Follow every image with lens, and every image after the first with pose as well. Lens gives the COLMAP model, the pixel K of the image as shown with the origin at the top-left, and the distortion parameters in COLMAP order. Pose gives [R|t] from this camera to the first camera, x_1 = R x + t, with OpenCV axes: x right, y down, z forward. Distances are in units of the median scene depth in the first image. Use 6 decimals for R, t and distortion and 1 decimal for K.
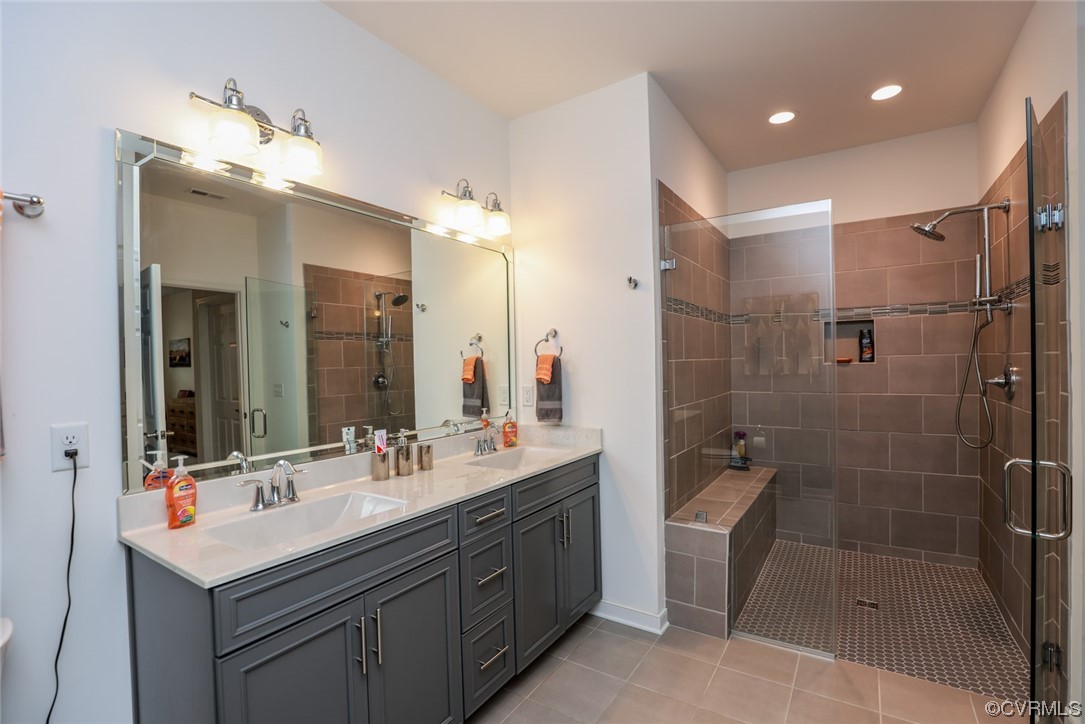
lens RADIAL K [[493.0, 0, 545.9], [0, 493.0, 368.0], [0, 0, 1]] dist [-0.039543, 0.008162]
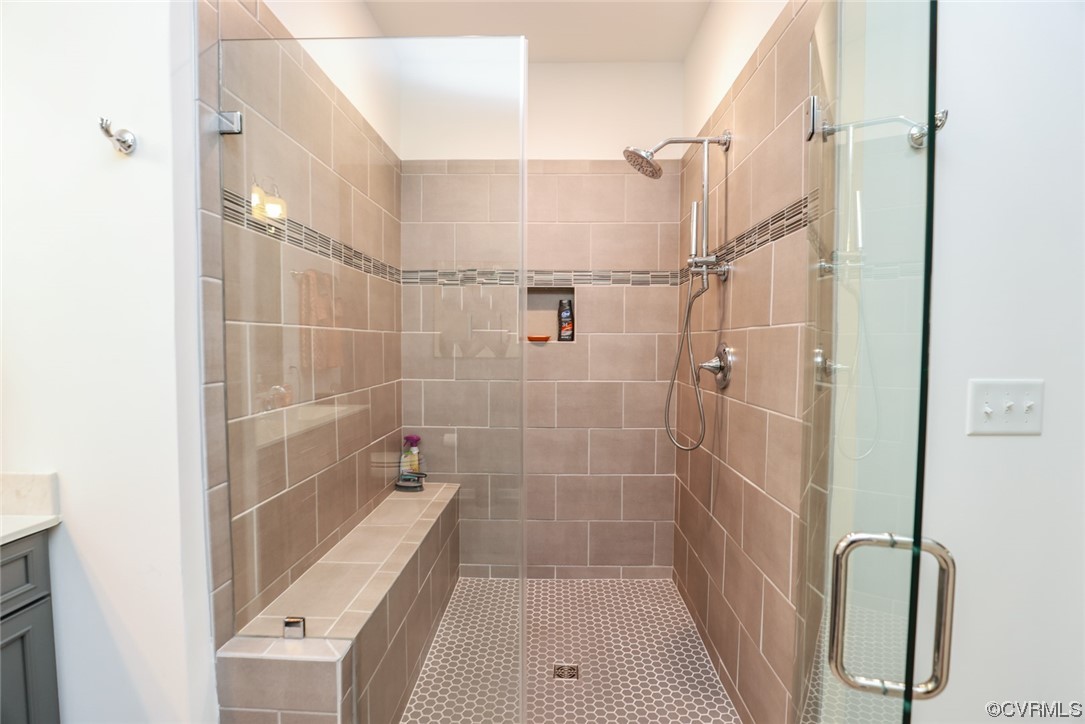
lens RADIAL K [[493.0, 0, 545.9], [0, 493.0, 368.0], [0, 0, 1]] dist [-0.039543, 0.008162]
pose [[0.849604, -0.002715, 0.527413, 0.221118], [-0.015313, 0.999438, 0.029812, 0.009071], [-0.527198, -0.033405, 0.849086, 0.352382]]
